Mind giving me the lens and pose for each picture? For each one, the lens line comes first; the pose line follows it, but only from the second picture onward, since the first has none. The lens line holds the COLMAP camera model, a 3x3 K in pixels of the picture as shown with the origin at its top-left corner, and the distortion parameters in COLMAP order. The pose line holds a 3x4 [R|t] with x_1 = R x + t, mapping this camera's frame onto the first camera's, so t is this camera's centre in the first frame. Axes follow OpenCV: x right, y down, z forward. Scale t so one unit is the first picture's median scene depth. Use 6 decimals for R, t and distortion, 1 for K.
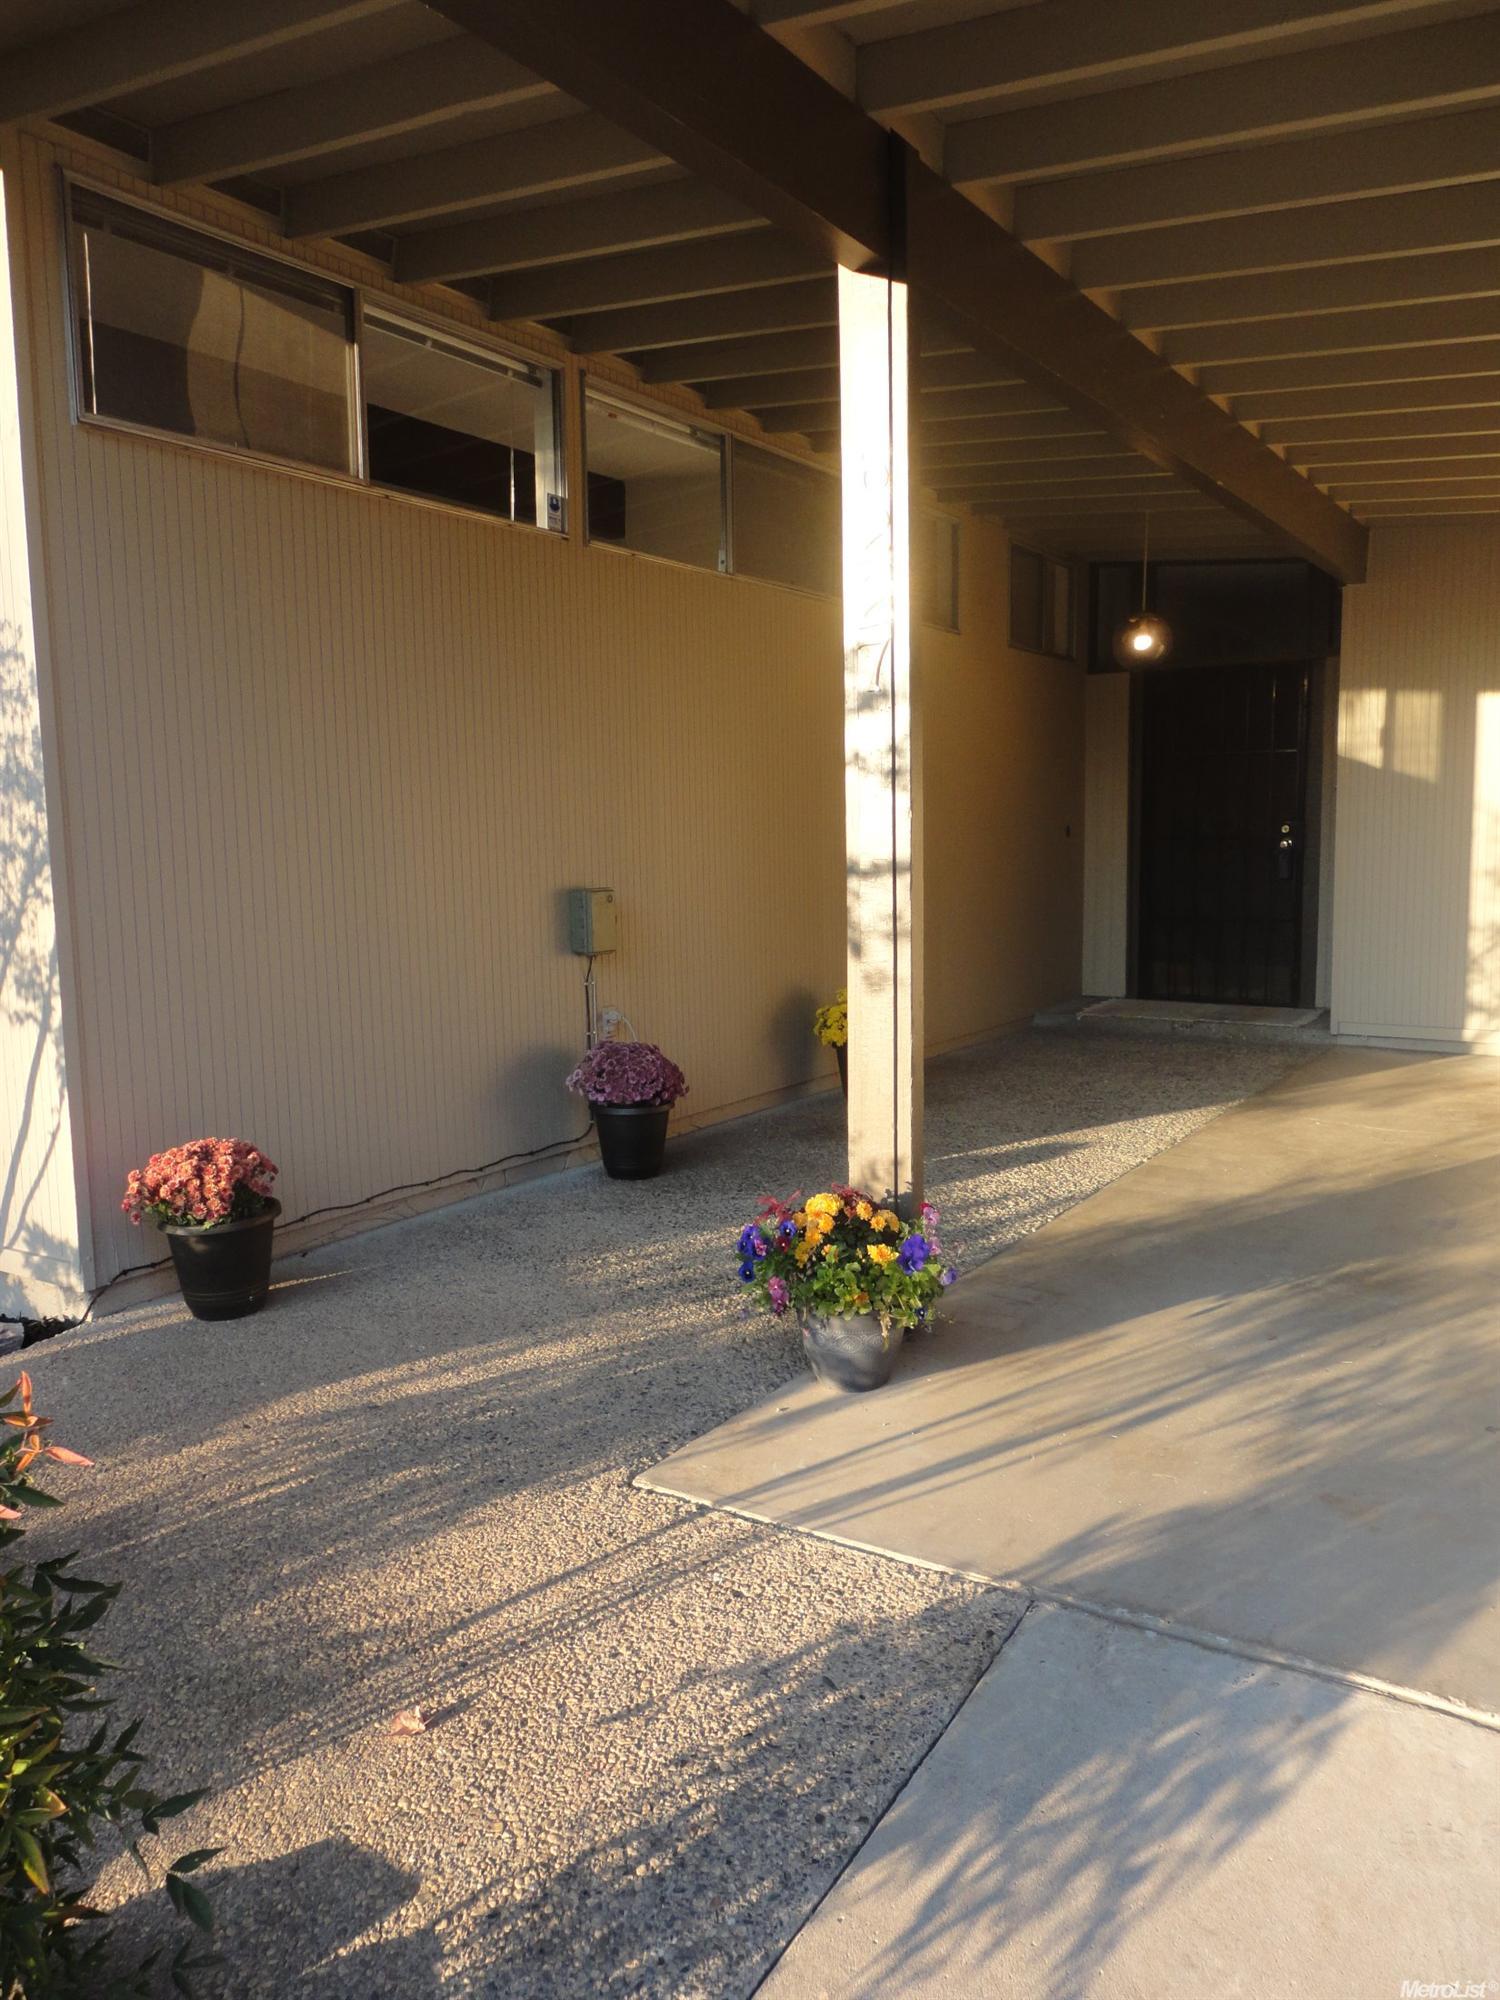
lens RADIAL K [[1495.1, 0, 741.0], [0, 1495.1, 999.7], [0, 0, 1]] dist [0.036183, 0.004271]
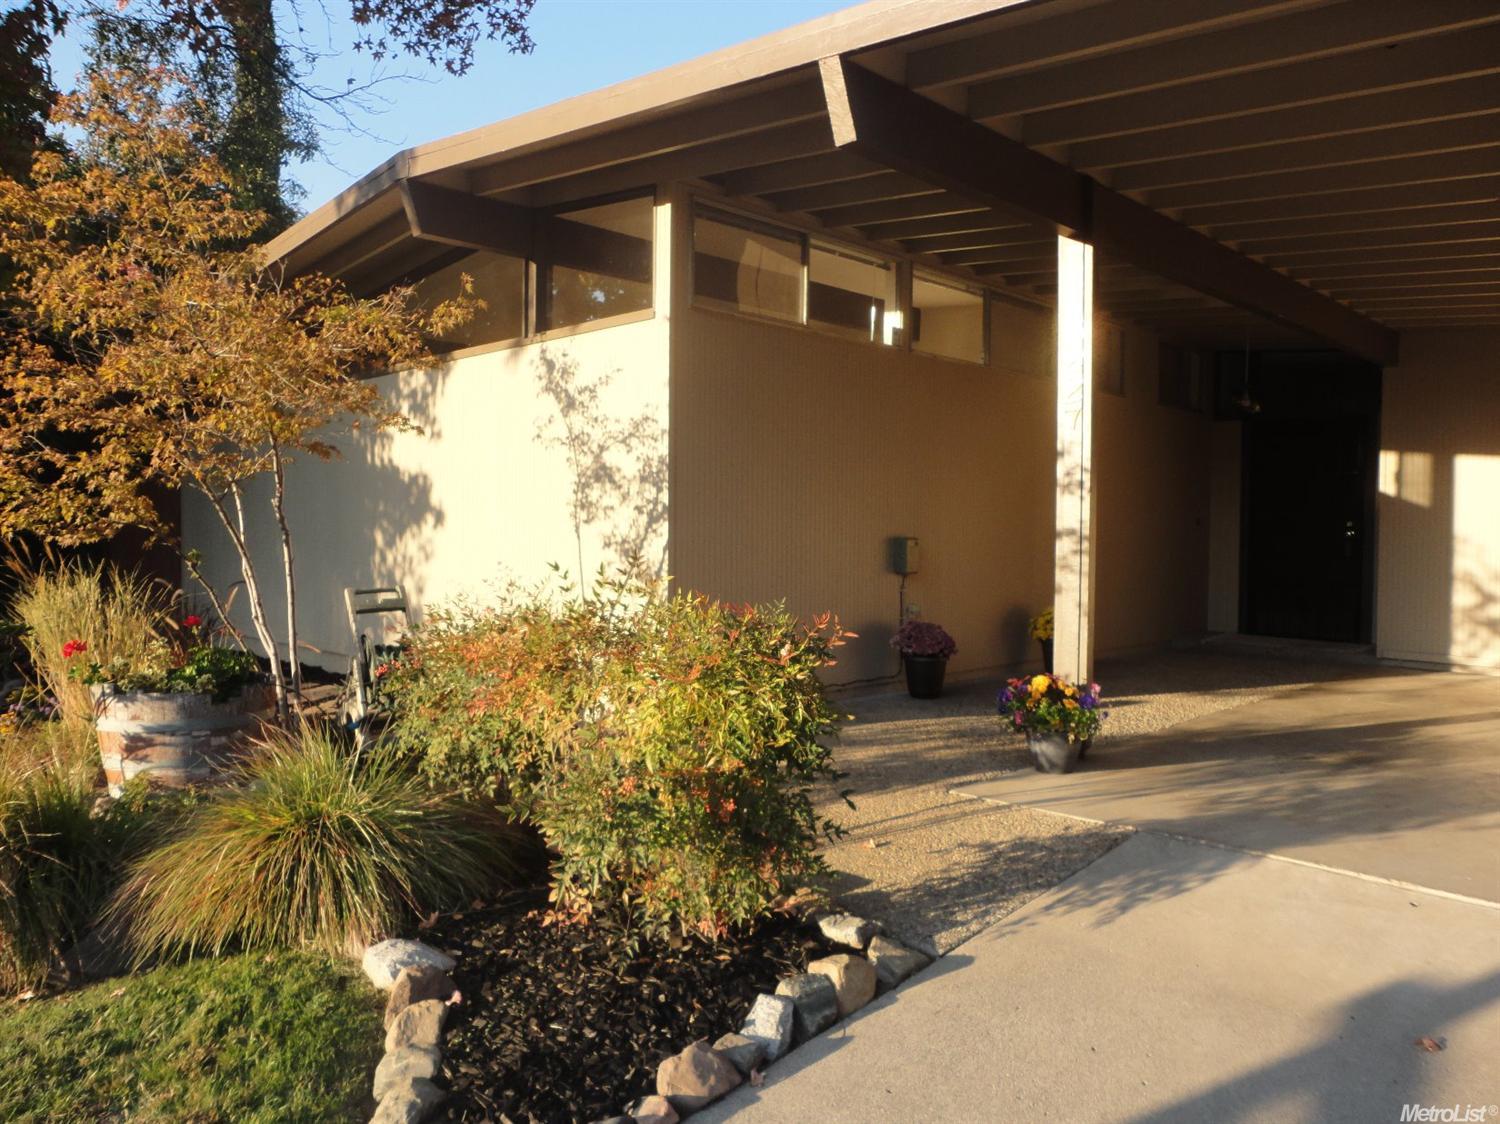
lens RADIAL K [[1121.3, 0, 762.6], [0, 1121.3, 568.3], [0, 0, 1]] dist [0.036183, 0.004271]
pose [[0.984756, 0.028125, -0.171650, -0.051084], [-0.041139, 0.996502, -0.072738, 0.088641], [0.169004, 0.078691, 0.982469, -0.499166]]
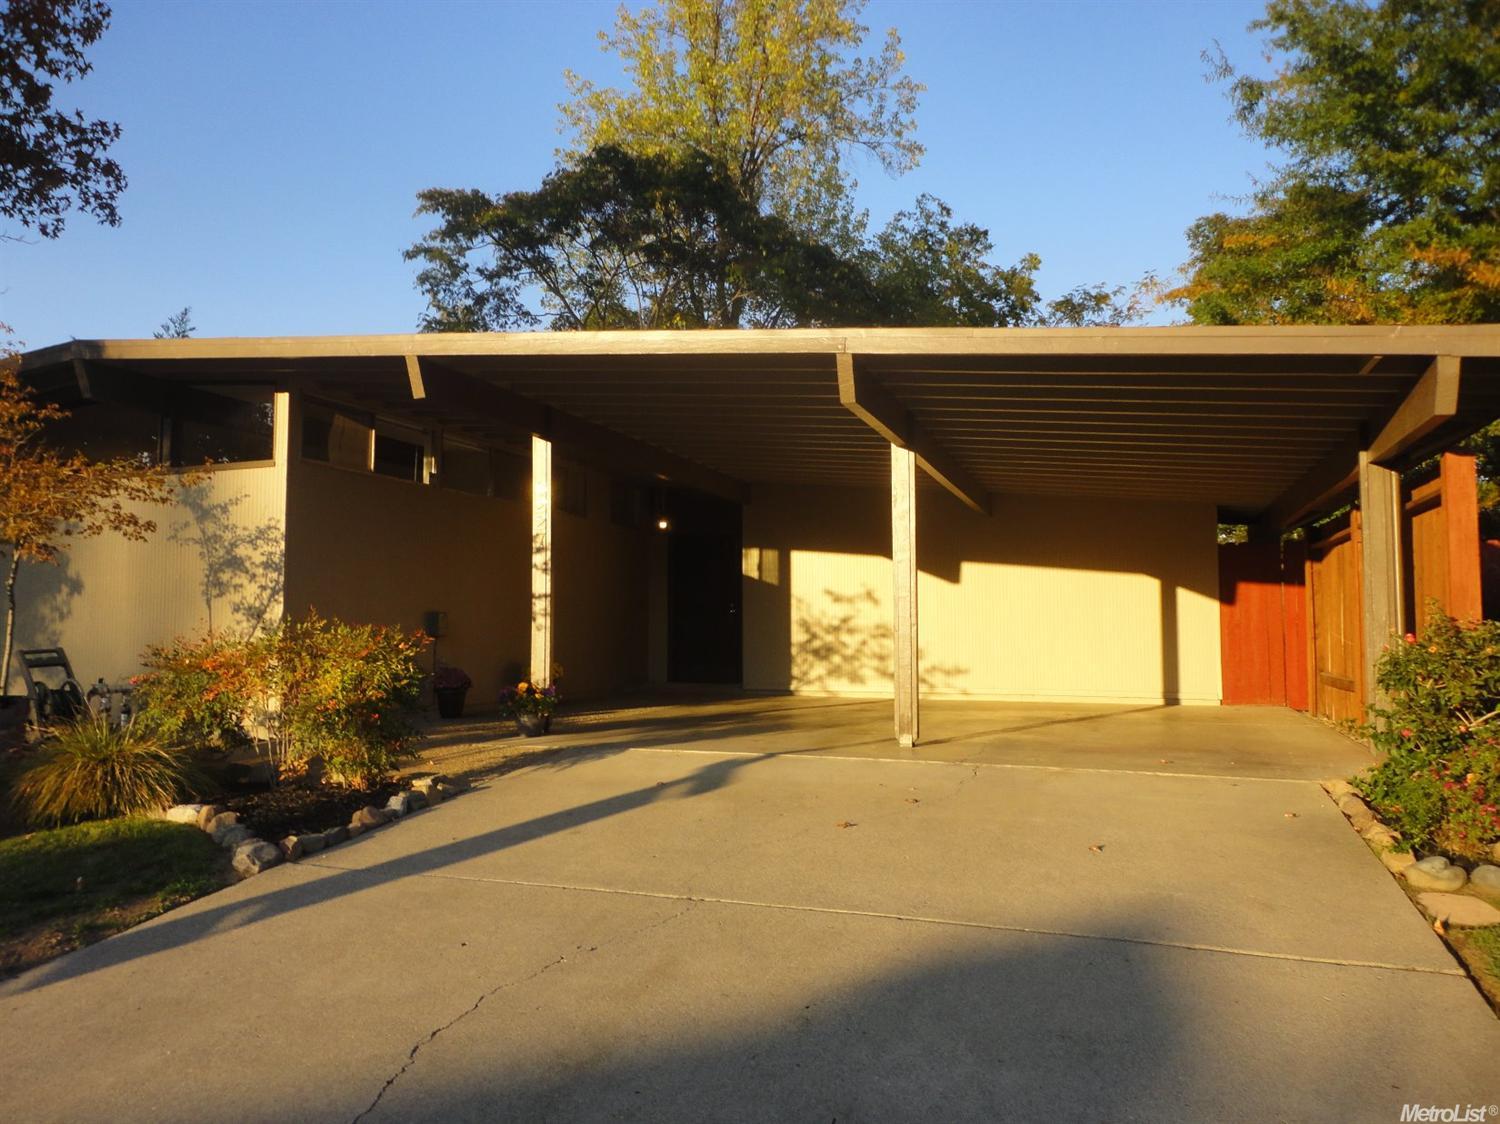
lens RADIAL K [[1121.3, 0, 752.2], [0, 1121.3, 560.7], [0, 0, 1]] dist [0.036183, 0.004271]
pose [[0.968342, 0.030156, 0.247799, -0.081247], [0.013374, 0.984983, -0.172130, 0.276410], [-0.249269, 0.169995, 0.953398, -1.576632]]
